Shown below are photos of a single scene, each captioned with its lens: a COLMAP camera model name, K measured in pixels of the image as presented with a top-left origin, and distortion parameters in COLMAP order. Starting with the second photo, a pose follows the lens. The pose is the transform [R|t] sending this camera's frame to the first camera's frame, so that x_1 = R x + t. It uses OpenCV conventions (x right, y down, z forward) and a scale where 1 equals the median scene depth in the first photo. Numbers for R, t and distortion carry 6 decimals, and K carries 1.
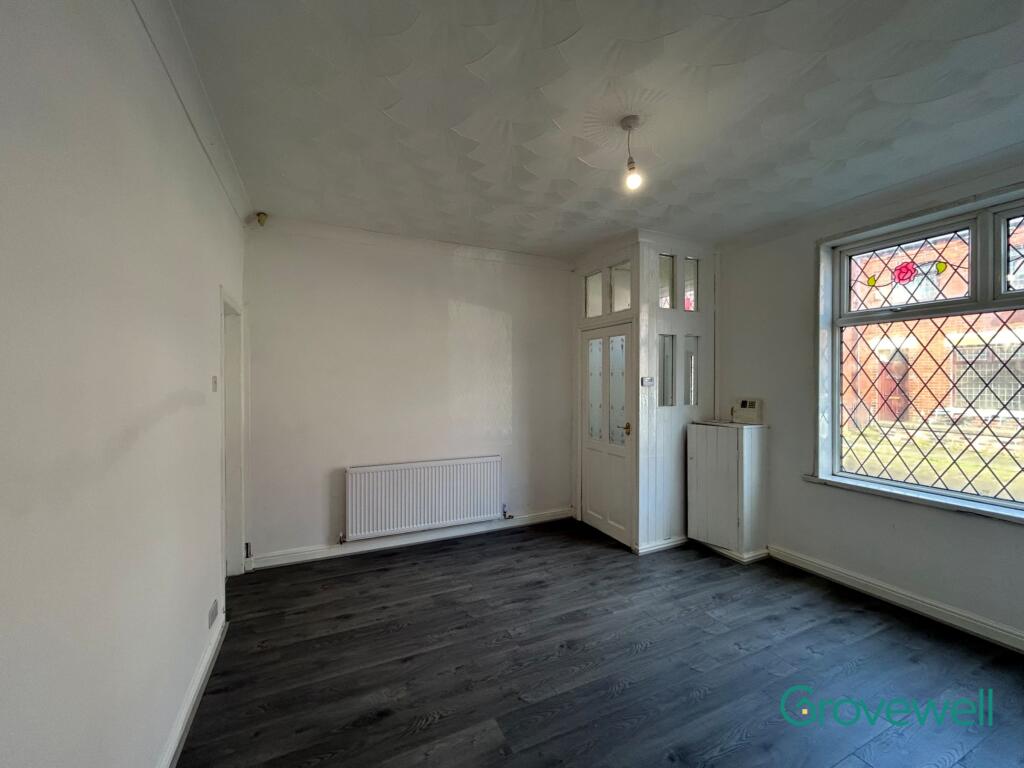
lens RADIAL K [[414.8, 0, 510.5], [0, 414.8, 384.7], [0, 0, 1]] dist [-0.007568, 0.000807]
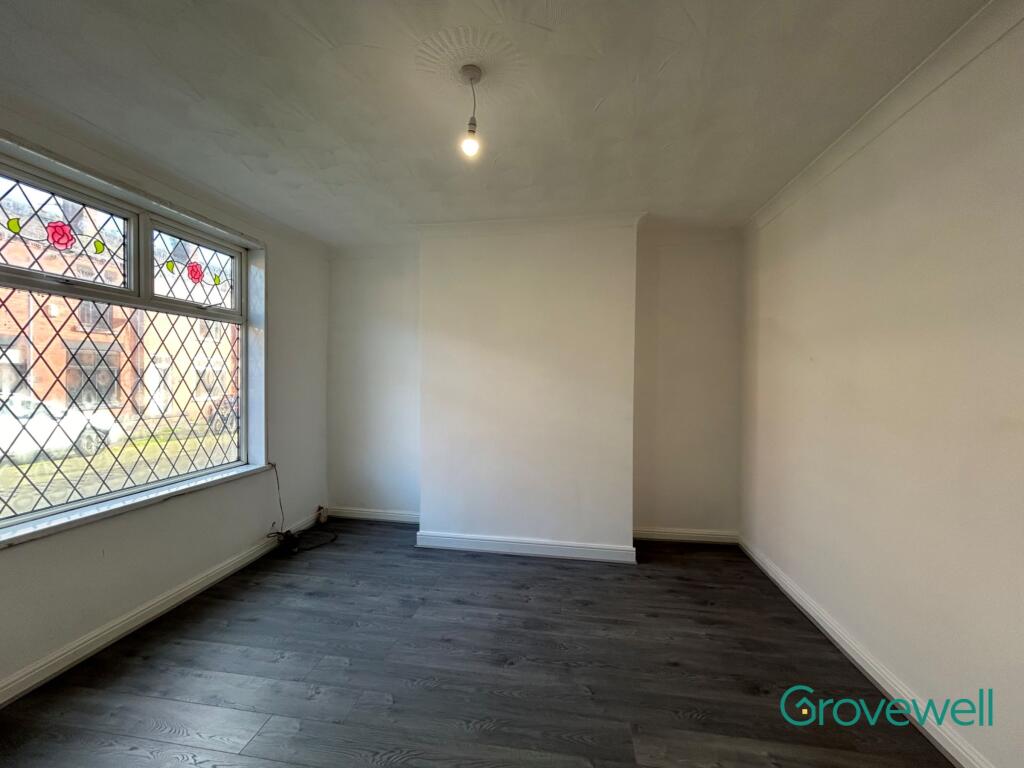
lens RADIAL K [[414.8, 0, 509.9], [0, 414.8, 378.0], [0, 0, 1]] dist [-0.007568, 0.000807]
pose [[-0.830764, -0.006655, 0.556585, -0.205425], [-0.001151, 0.999947, 0.010238, -0.010508], [-0.556624, 0.007865, -0.830727, 1.301022]]
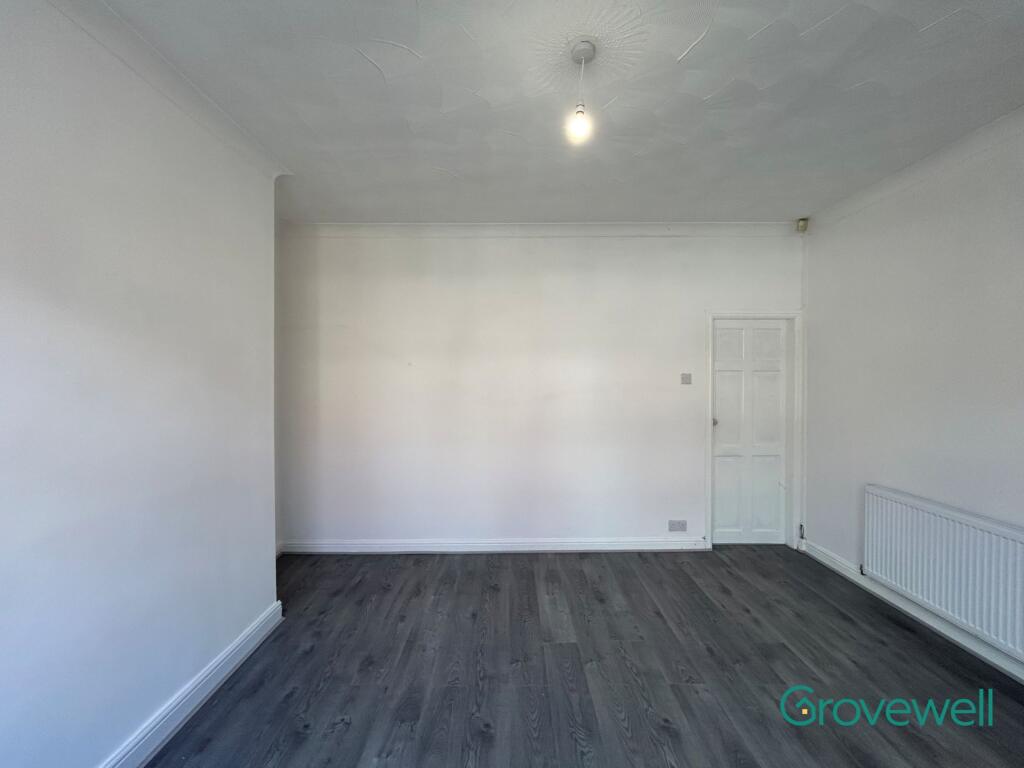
lens RADIAL K [[414.8, 0, 513.1], [0, 414.8, 380.6], [0, 0, 1]] dist [-0.007568, 0.000807]
pose [[-0.418603, 0.009040, -0.908124, 0.837328], [-0.005081, 0.999911, 0.012296, -0.012445], [0.908155, 0.009761, -0.418520, 0.939618]]
